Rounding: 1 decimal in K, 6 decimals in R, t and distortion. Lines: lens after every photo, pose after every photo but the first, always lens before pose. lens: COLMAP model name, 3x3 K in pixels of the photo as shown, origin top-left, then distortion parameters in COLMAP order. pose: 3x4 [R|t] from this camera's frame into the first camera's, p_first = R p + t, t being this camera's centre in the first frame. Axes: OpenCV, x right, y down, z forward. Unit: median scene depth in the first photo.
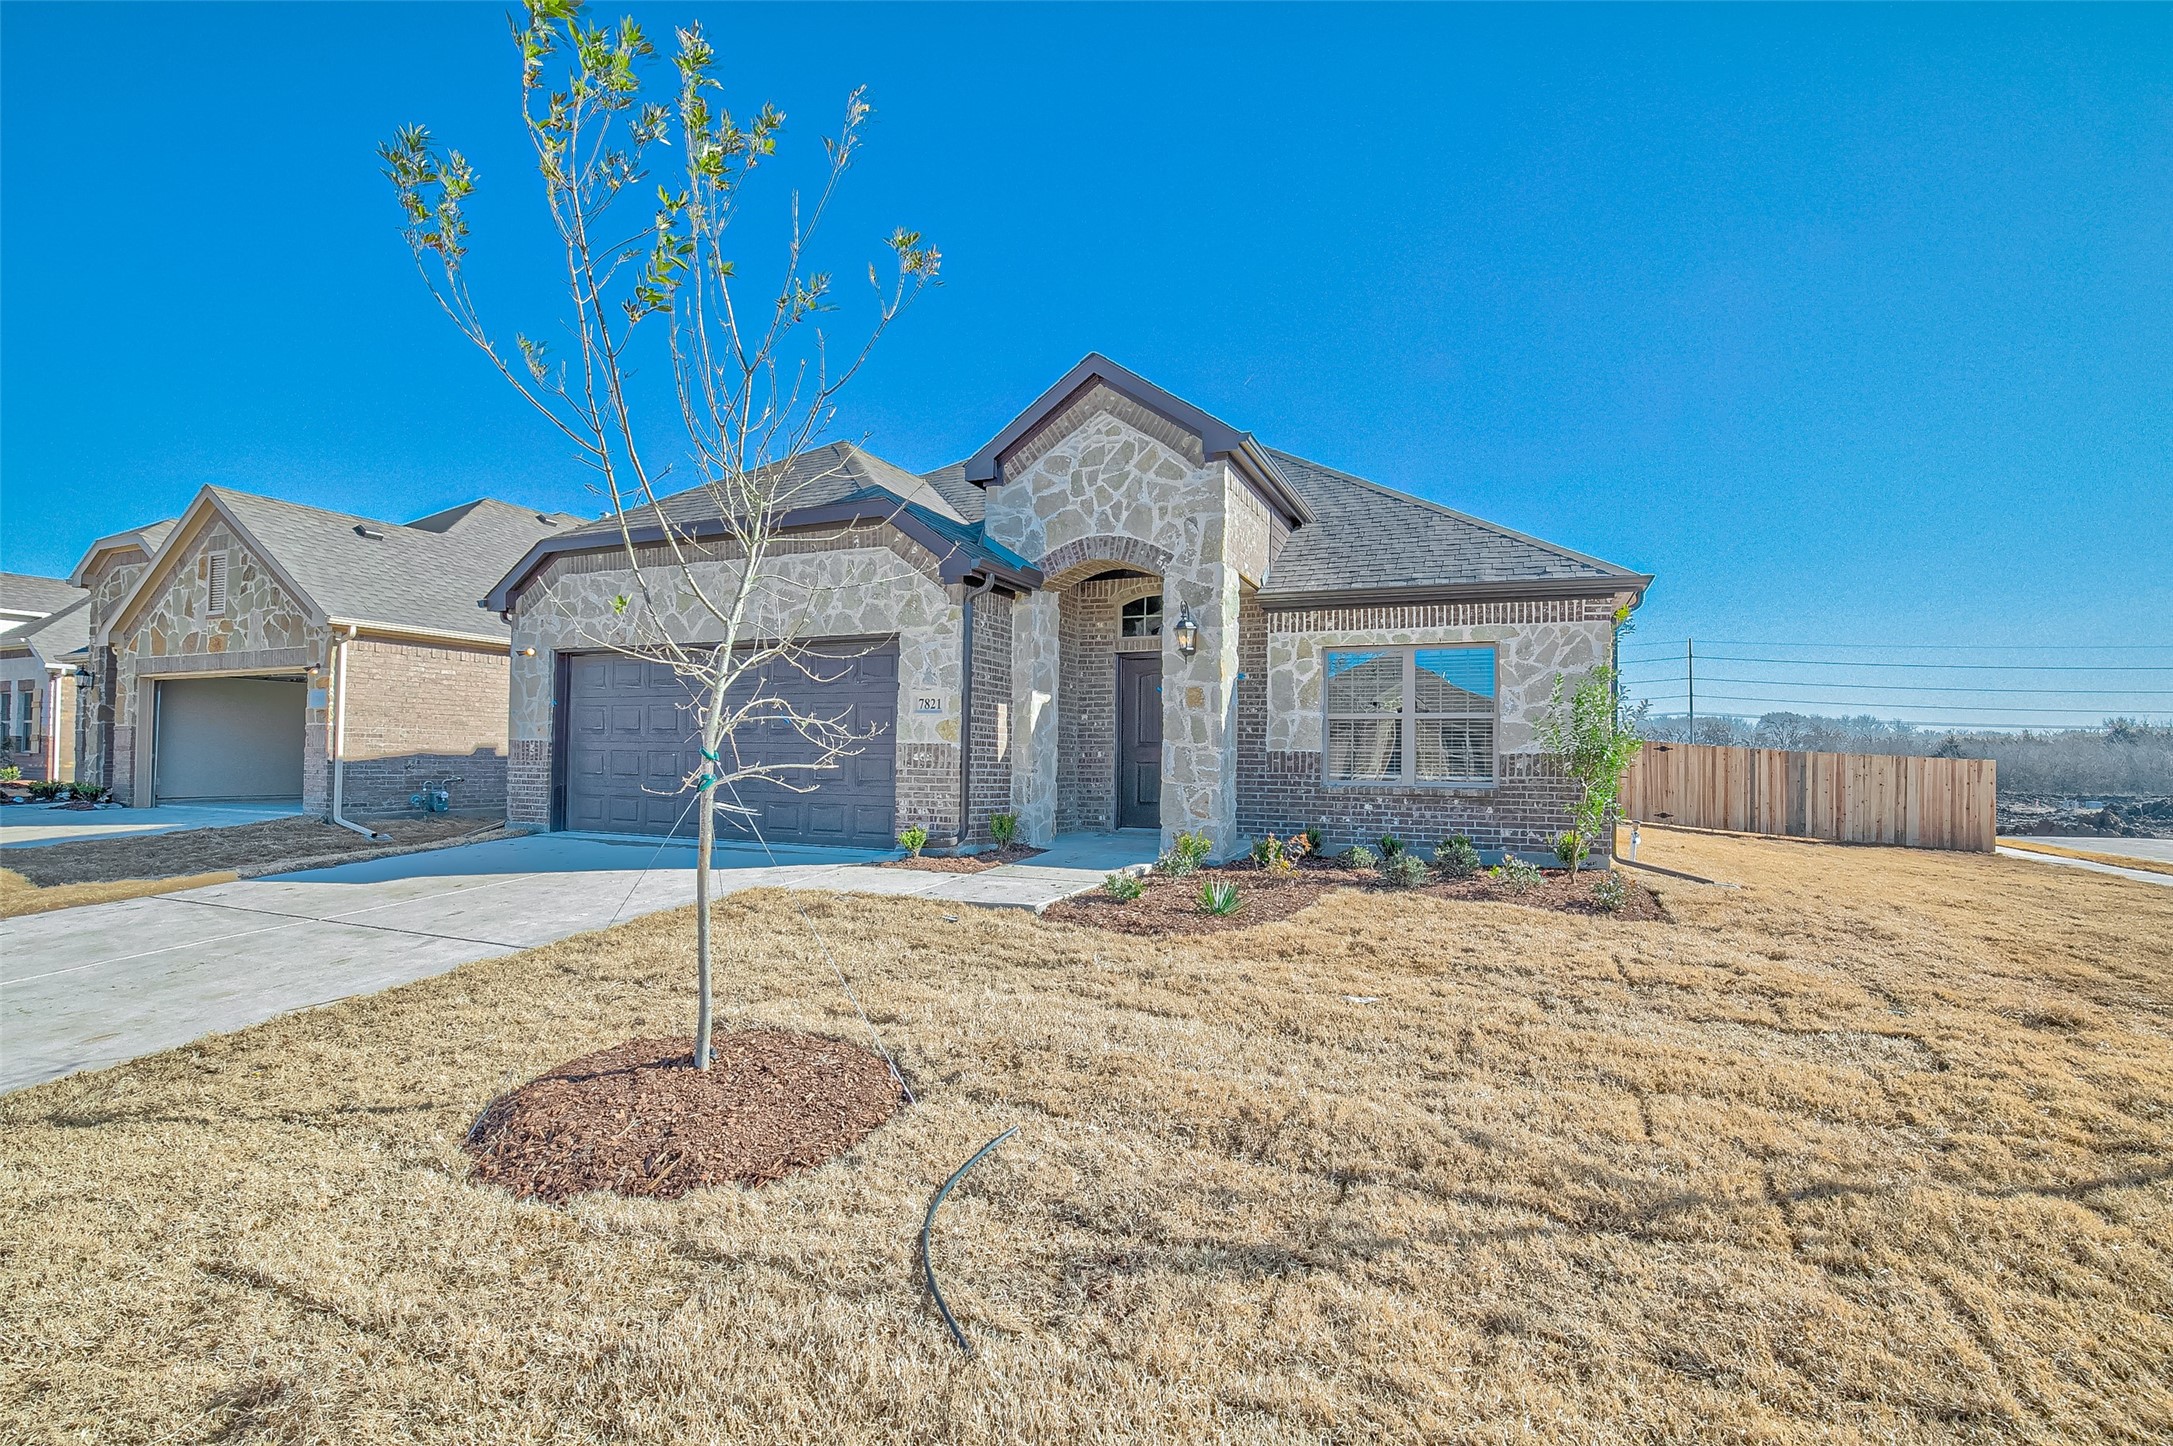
lens RADIAL K [[999.9, 0, 1085.0], [0, 999.9, 740.3], [0, 0, 1]] dist [-0.029751, 0.001231]
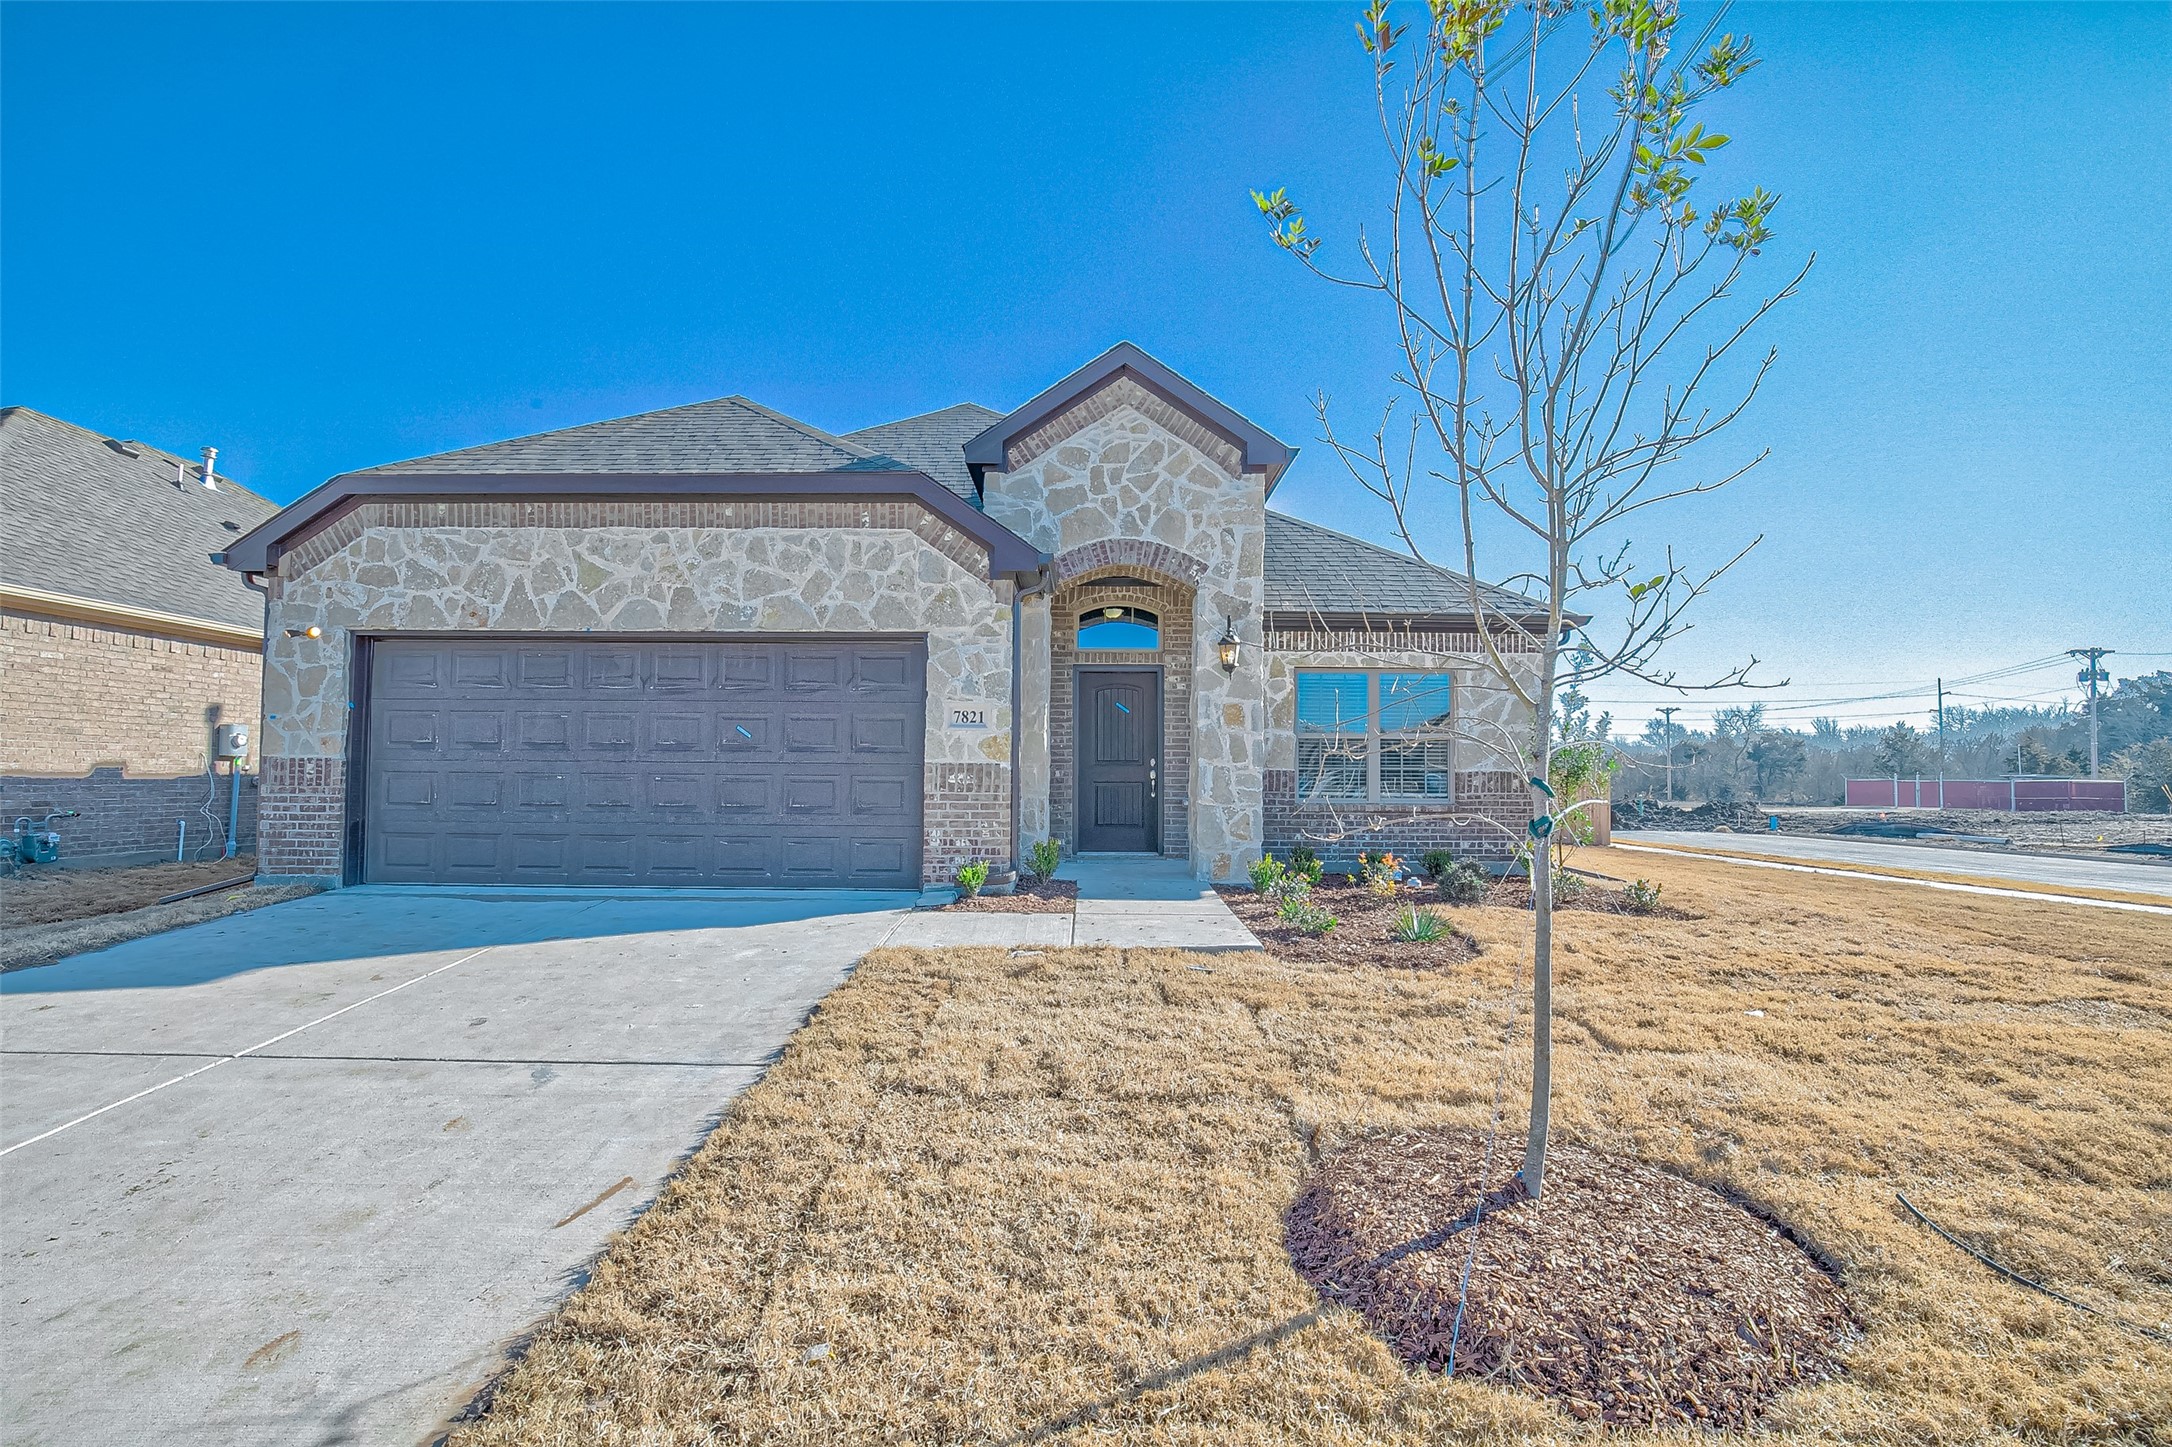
lens RADIAL K [[999.4, 0, 1084.5], [0, 999.4, 740.8], [0, 0, 1]] dist [-0.029751, 0.001231]
pose [[0.917210, 0.007608, 0.398332, -0.388249], [-0.002302, 0.999902, -0.013796, -0.004269], [-0.398398, 0.011737, 0.917138, 0.166643]]
